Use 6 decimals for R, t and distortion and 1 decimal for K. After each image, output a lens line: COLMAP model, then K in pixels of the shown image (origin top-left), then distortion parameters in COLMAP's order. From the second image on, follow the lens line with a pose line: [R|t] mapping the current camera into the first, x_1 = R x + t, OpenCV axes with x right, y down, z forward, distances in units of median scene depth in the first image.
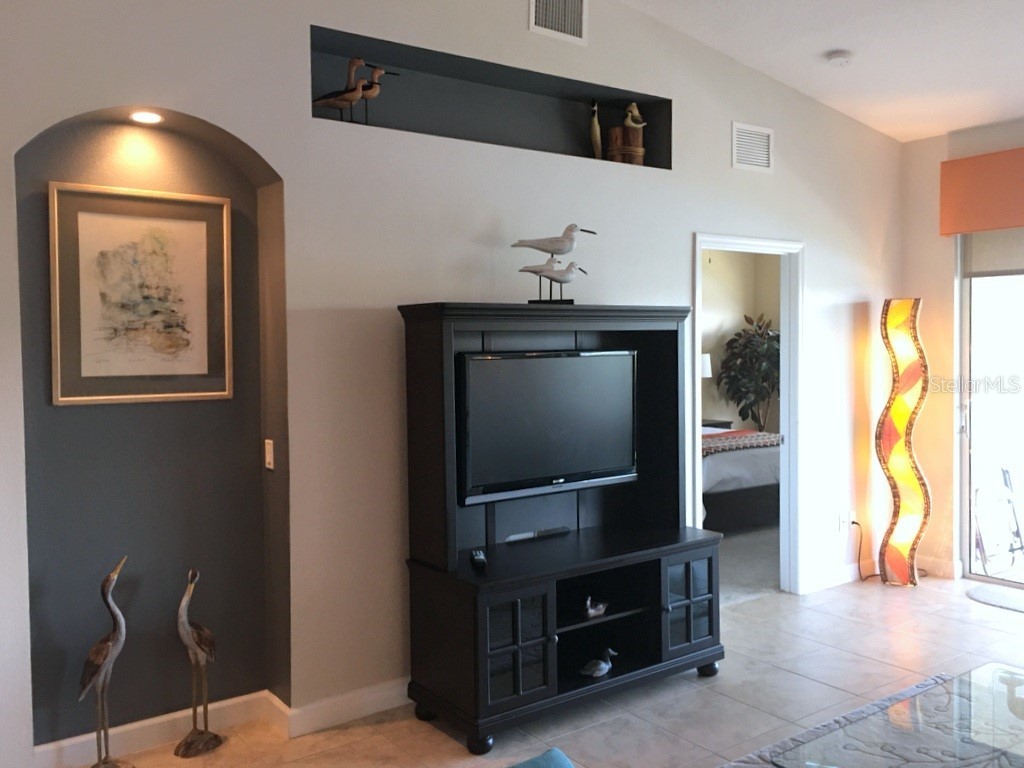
lens RADIAL K [[865.8, 0, 509.3], [0, 865.8, 377.8], [0, 0, 1]] dist [0.057168, -0.076348]
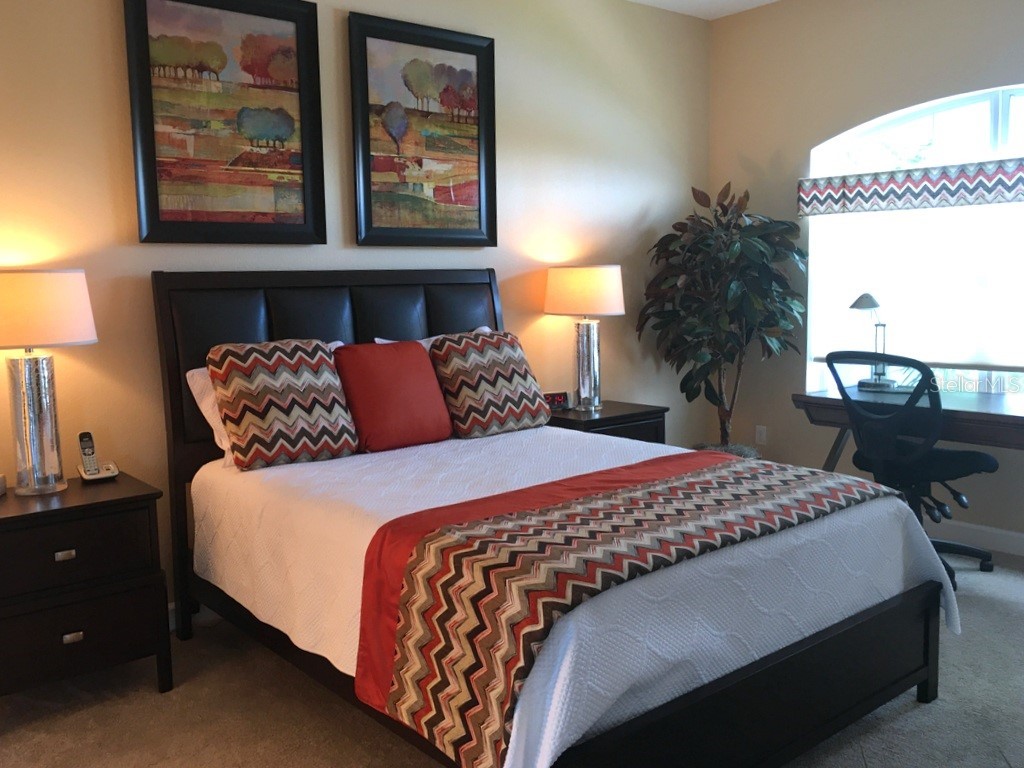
lens RADIAL K [[865.8, 0, 509.3], [0, 865.8, 377.8], [0, 0, 1]] dist [0.057168, -0.076348]
pose [[0.997462, -0.016895, 0.069165, 0.133451], [0.011936, 0.997369, 0.071501, -0.000903], [-0.070191, -0.070494, 0.995040, 0.518165]]
